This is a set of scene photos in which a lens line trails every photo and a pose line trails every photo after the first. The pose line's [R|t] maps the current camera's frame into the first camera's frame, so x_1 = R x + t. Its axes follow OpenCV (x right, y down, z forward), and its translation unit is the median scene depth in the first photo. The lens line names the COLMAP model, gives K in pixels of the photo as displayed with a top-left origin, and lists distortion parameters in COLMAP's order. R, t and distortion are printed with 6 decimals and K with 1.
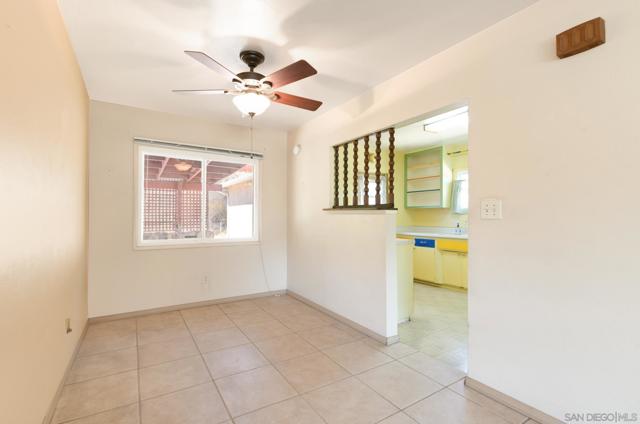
lens RADIAL K [[294.1, 0, 314.5], [0, 294.1, 216.2], [0, 0, 1]] dist [0.003034, -0.001691]
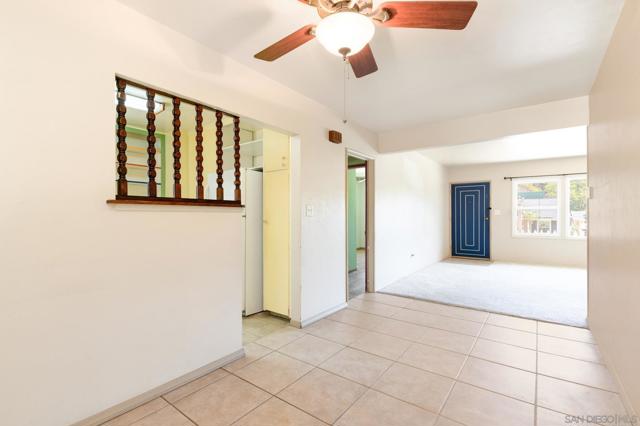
lens RADIAL K [[294.1, 0, 315.8], [0, 294.1, 214.4], [0, 0, 1]] dist [0.003034, -0.001691]
pose [[-0.357863, -0.001763, 0.933772, -0.654325], [0.005244, 0.999979, 0.003898, -0.002329], [-0.933759, 0.006292, -0.357846, 1.070518]]
